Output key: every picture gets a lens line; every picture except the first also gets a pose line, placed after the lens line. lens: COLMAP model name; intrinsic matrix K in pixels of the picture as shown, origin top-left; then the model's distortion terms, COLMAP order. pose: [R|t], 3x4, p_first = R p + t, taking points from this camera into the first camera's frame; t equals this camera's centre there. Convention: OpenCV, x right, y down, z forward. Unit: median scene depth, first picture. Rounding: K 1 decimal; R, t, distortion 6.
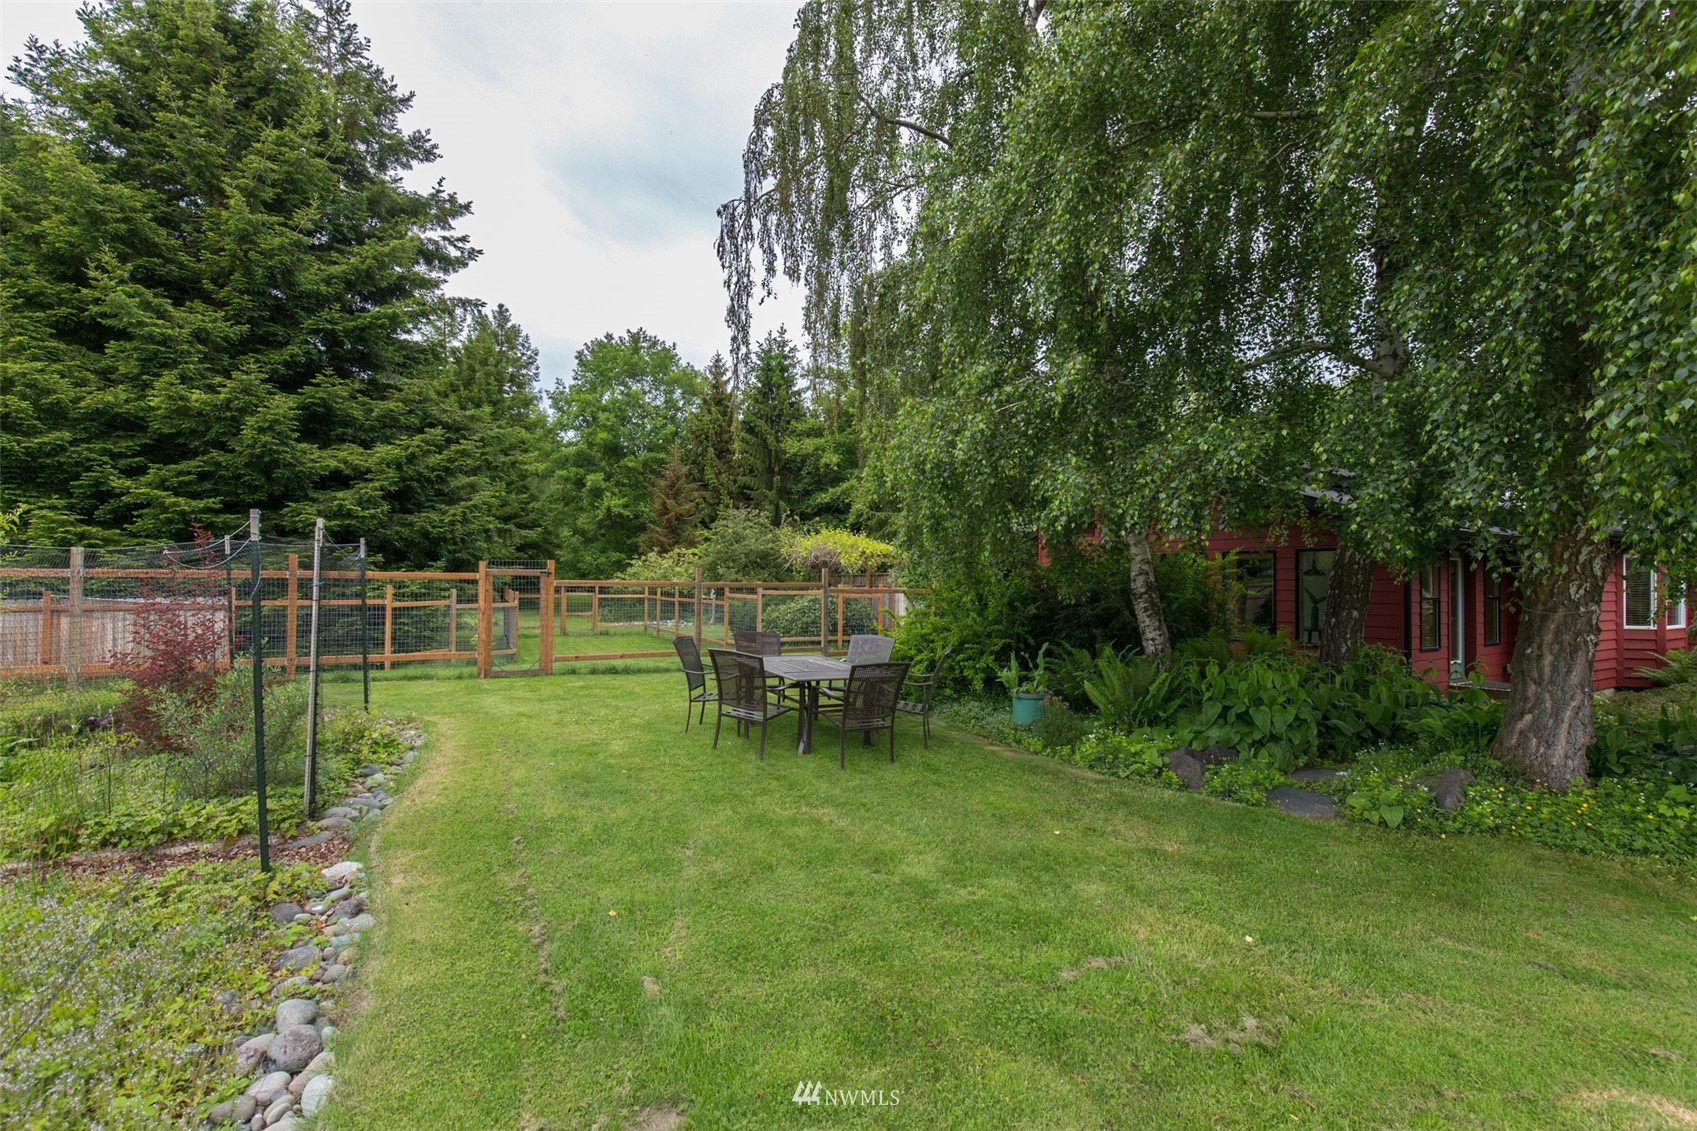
lens RADIAL K [[771.7, 0, 860.0], [0, 771.7, 570.9], [0, 0, 1]] dist [0.019158, -0.013283]
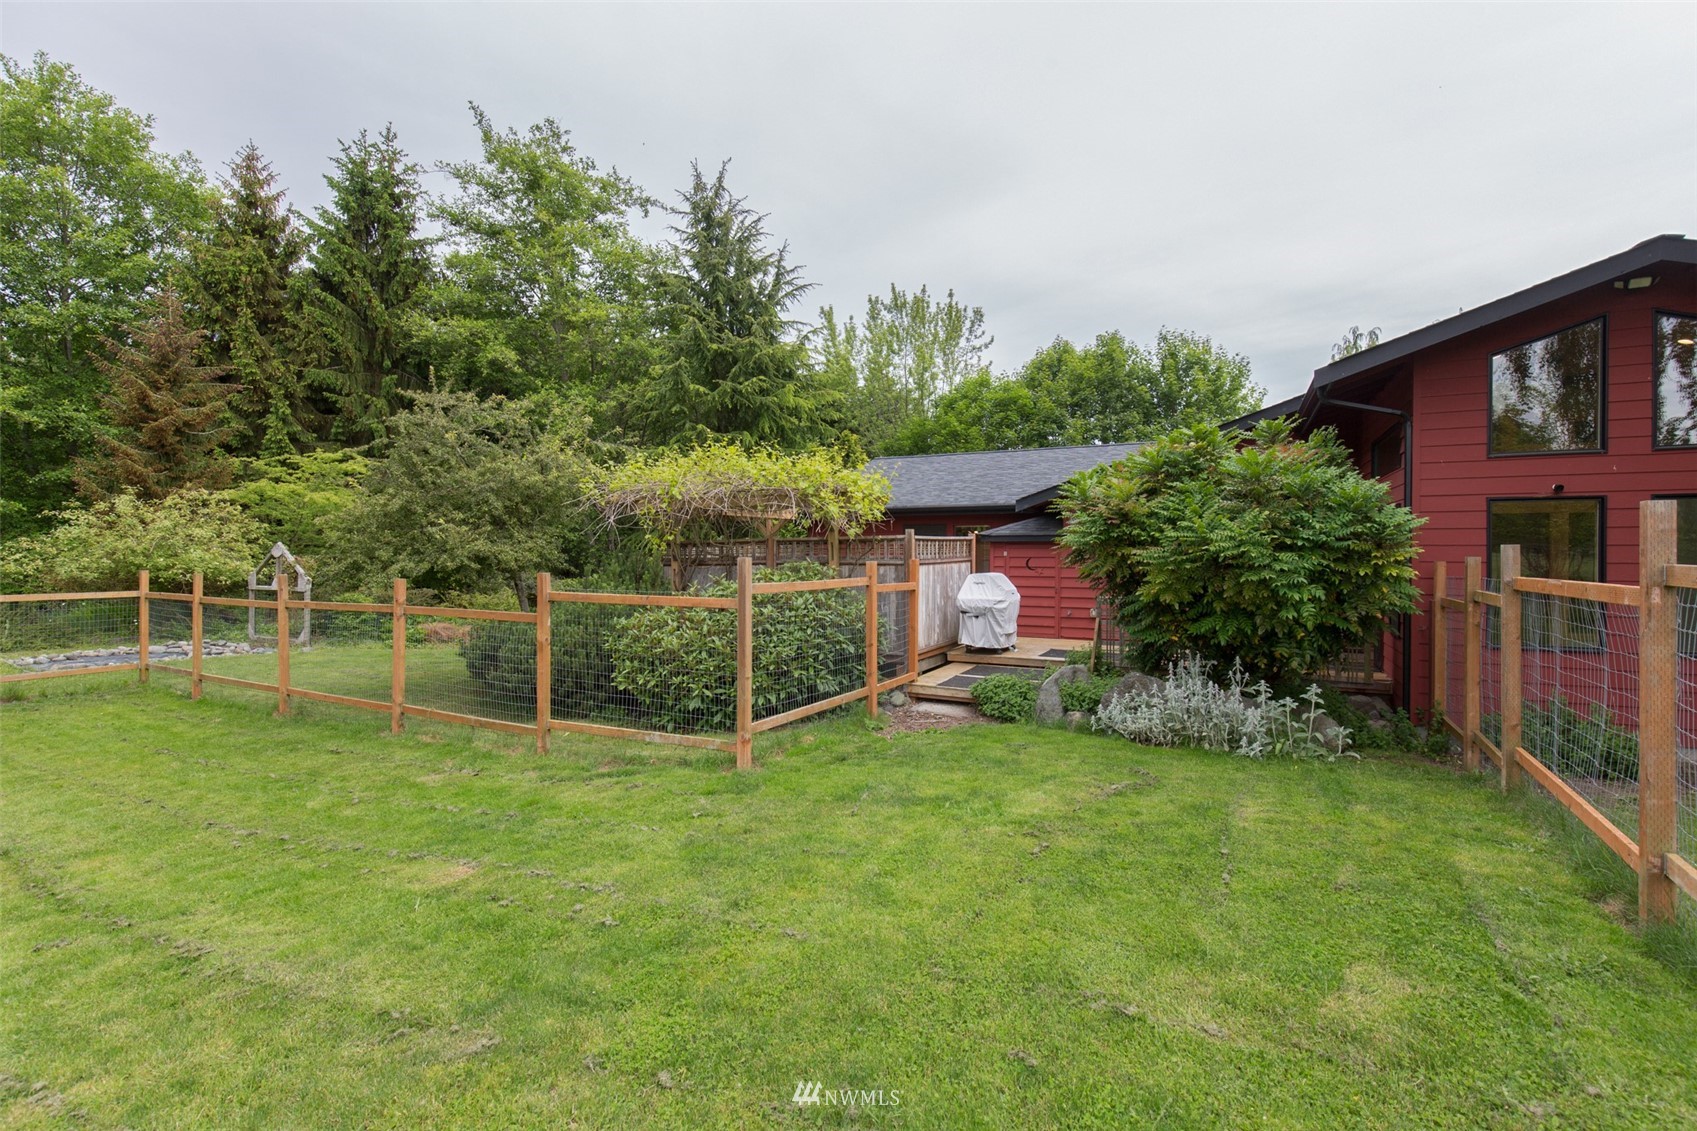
lens RADIAL K [[771.7, 0, 863.5], [0, 771.7, 553.9], [0, 0, 1]] dist [0.019158, -0.013283]
pose [[0.846431, -0.008183, 0.532436, -0.114837], [-0.000346, 0.999873, 0.015916, 0.003085], [-0.532499, -0.013656, 0.846321, 0.300451]]
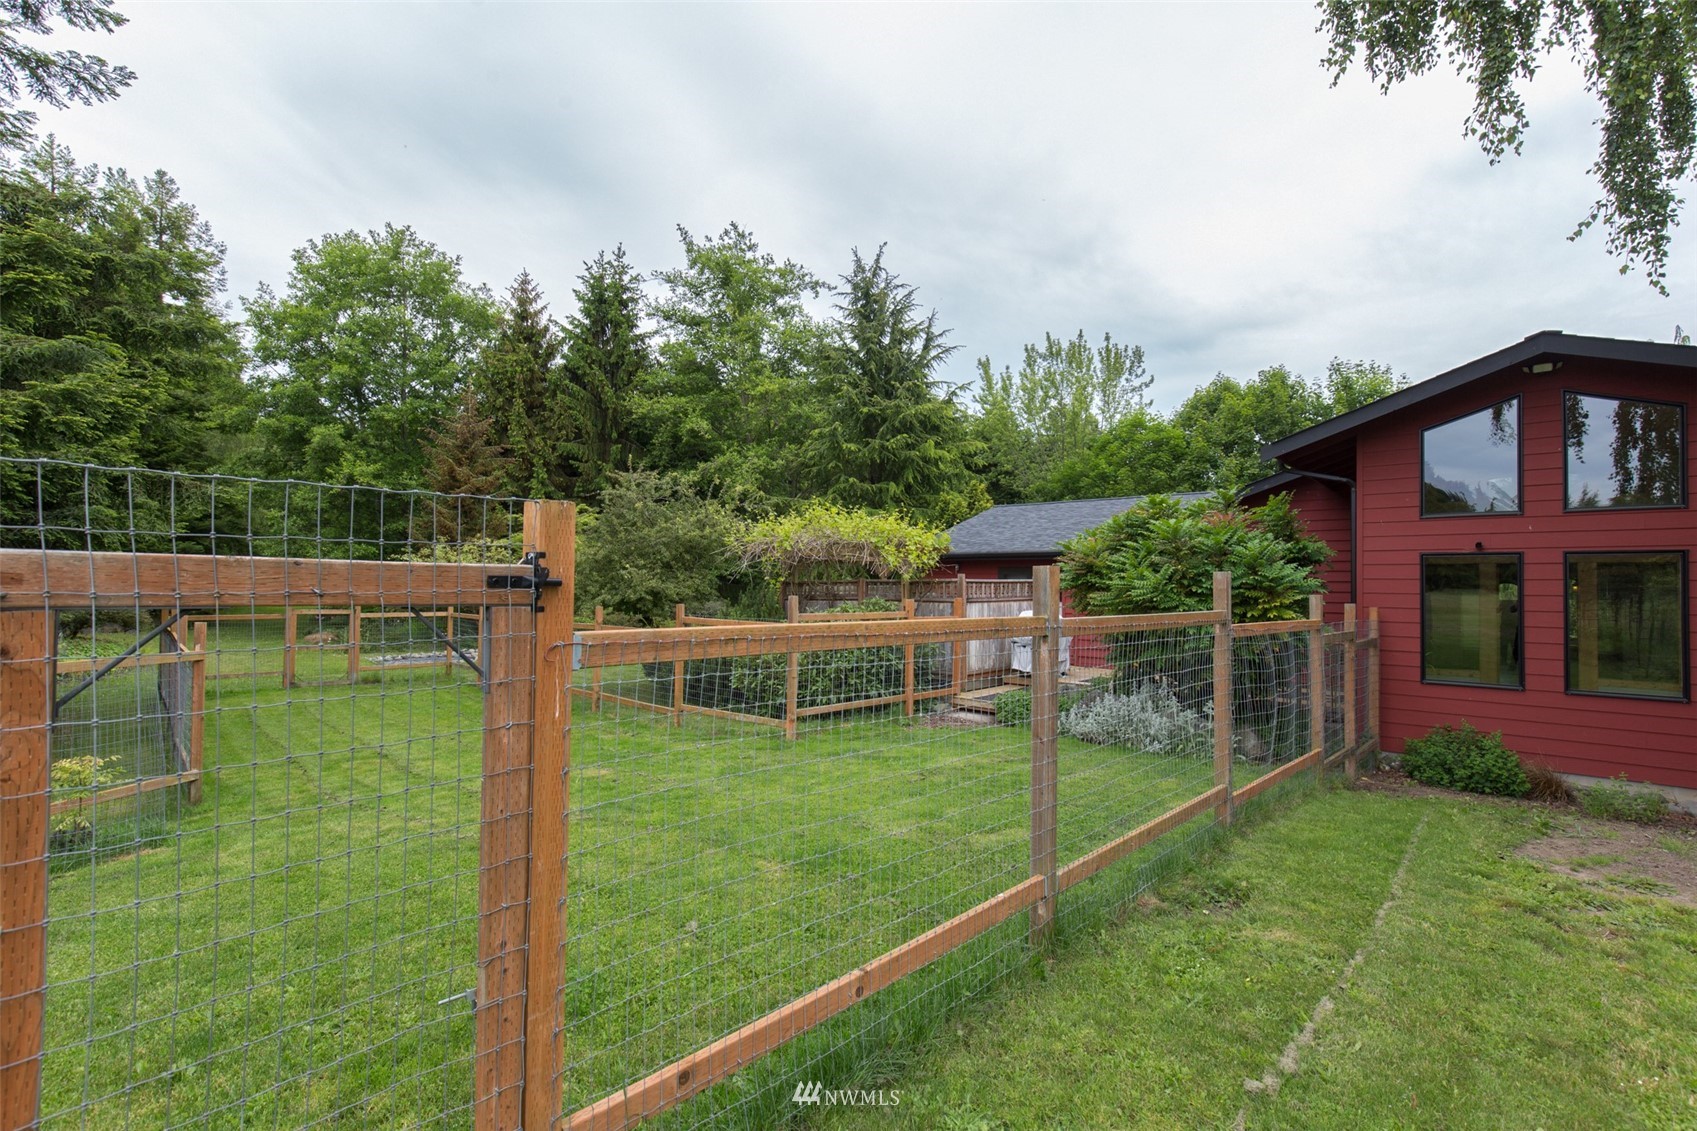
lens RADIAL K [[771.7, 0, 858.7], [0, 771.7, 564.7], [0, 0, 1]] dist [0.019158, -0.013283]
pose [[0.953981, 0.011566, 0.299644, -0.103333], [-0.007678, 0.999870, -0.014150, 0.000255], [-0.299769, 0.011198, 0.953946, 0.222879]]
